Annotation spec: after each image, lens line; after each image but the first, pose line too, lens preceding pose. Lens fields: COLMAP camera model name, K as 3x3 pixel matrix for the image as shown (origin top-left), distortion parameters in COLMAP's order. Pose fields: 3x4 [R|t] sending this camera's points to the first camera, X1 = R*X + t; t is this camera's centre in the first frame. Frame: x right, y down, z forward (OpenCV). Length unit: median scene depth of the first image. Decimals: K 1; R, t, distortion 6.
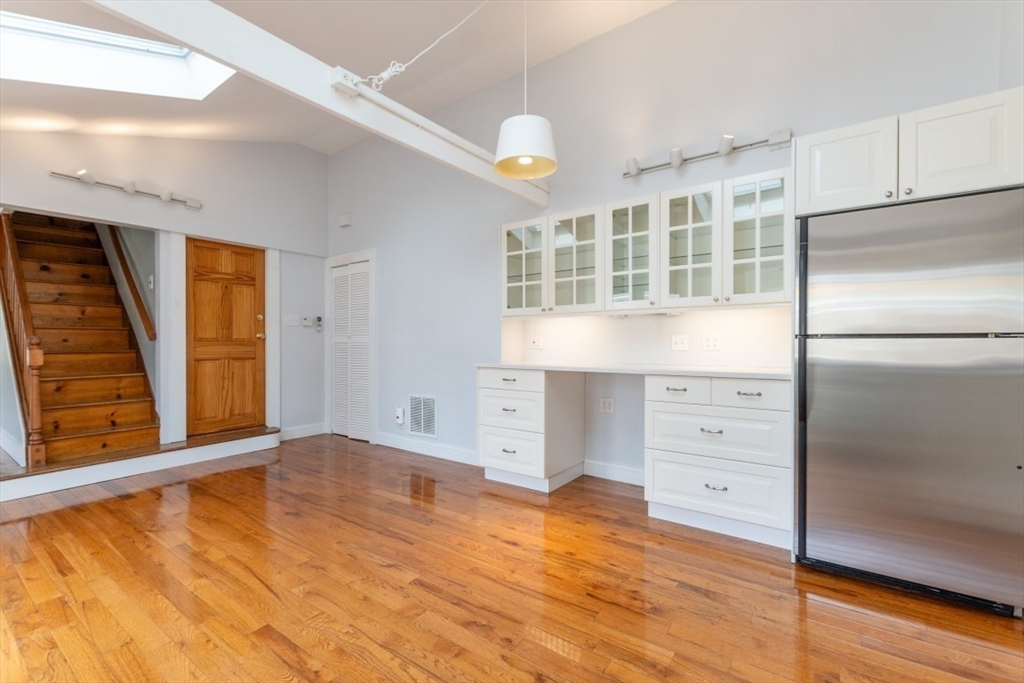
lens RADIAL K [[443.1, 0, 511.4], [0, 443.1, 344.7], [0, 0, 1]] dist [0.006076, -0.001785]
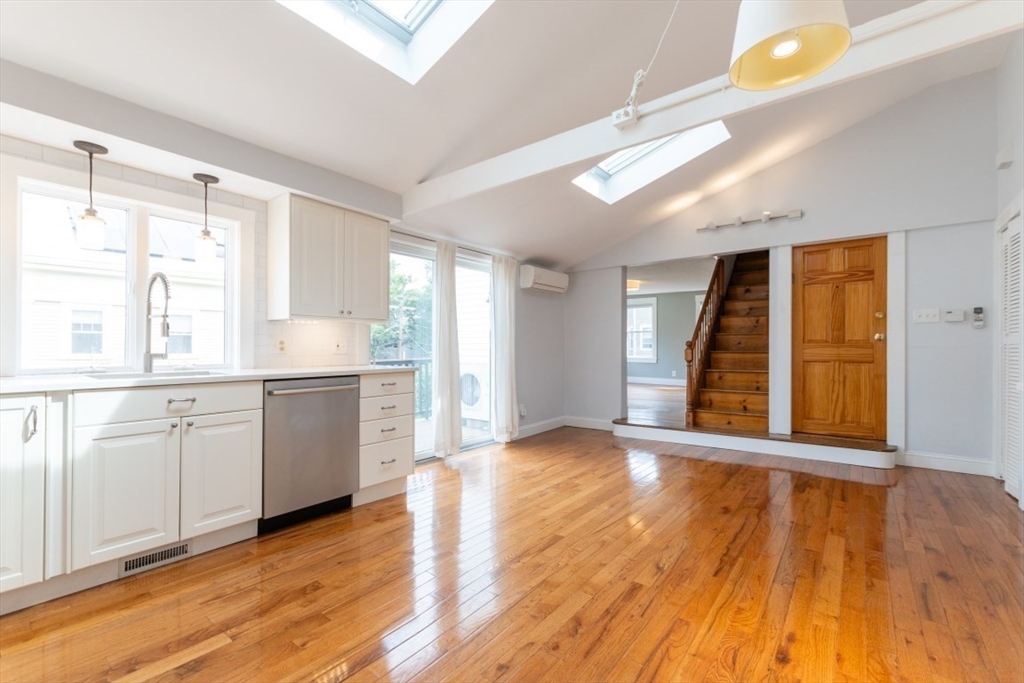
lens RADIAL K [[443.1, 0, 512.0], [0, 443.1, 345.9], [0, 0, 1]] dist [0.006076, -0.001785]
pose [[-0.042885, -0.000567, -0.999080, 0.453946], [-0.001671, 0.999998, -0.000496, 0.000255], [0.999079, 0.001648, -0.042886, 0.438636]]
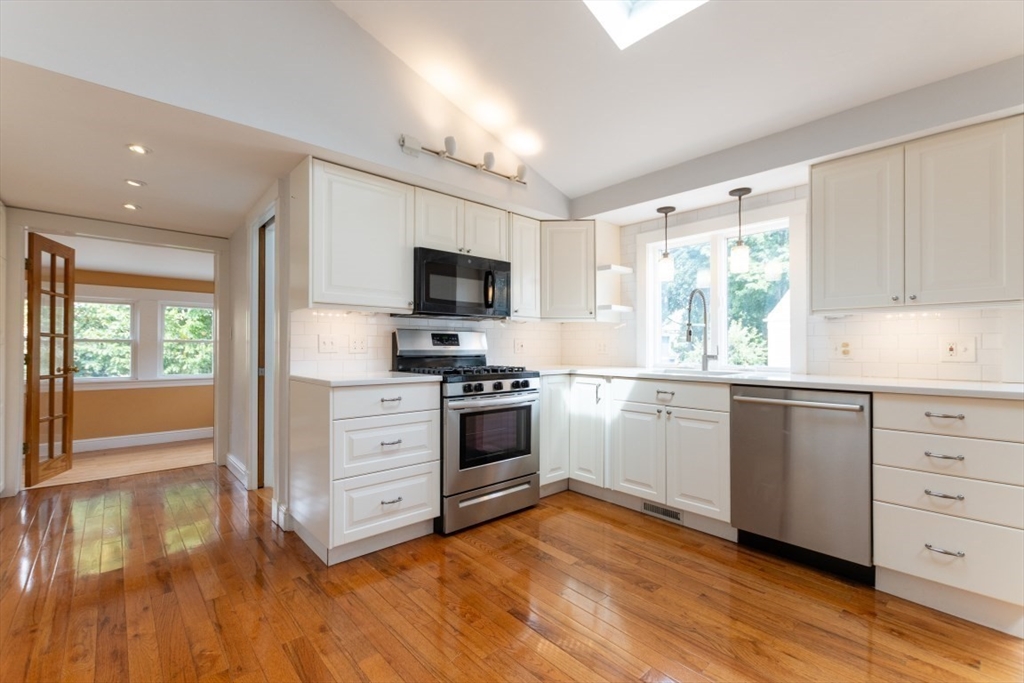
lens RADIAL K [[443.1, 0, 510.3], [0, 443.1, 346.3], [0, 0, 1]] dist [0.006076, -0.001785]
pose [[-0.975810, -0.000515, 0.218620, -0.055538], [-0.001173, 0.999995, -0.002884, -0.001255], [-0.218617, -0.003071, -0.975806, 0.767270]]
